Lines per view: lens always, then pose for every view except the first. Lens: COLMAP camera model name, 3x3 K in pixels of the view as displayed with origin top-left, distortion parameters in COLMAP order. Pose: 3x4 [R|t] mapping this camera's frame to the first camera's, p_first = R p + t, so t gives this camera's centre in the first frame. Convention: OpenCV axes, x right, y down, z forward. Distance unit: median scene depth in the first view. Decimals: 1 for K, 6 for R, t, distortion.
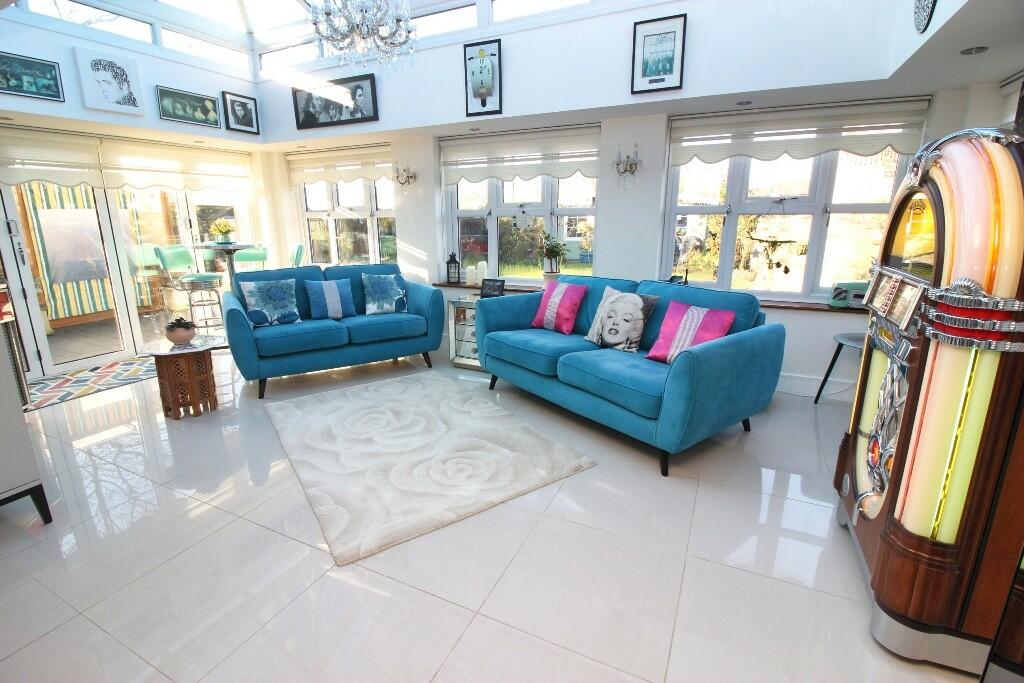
lens RADIAL K [[472.0, 0, 508.3], [0, 472.0, 329.9], [0, 0, 1]] dist [0.001314, -0.016347]
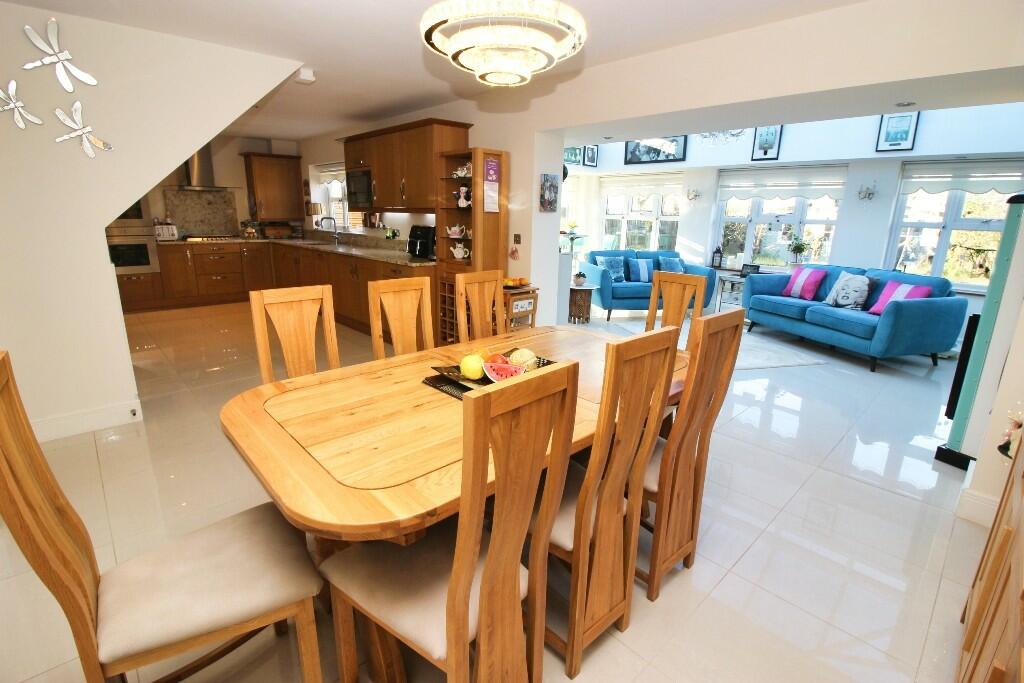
lens RADIAL K [[472.0, 0, 508.3], [0, 472.0, 329.9], [0, 0, 1]] dist [0.001314, -0.016347]
pose [[0.930771, 0.111287, -0.348253, -0.240285], [-0.109690, 0.993667, 0.024366, 0.171195], [0.348759, 0.015521, 0.937084, -0.787850]]
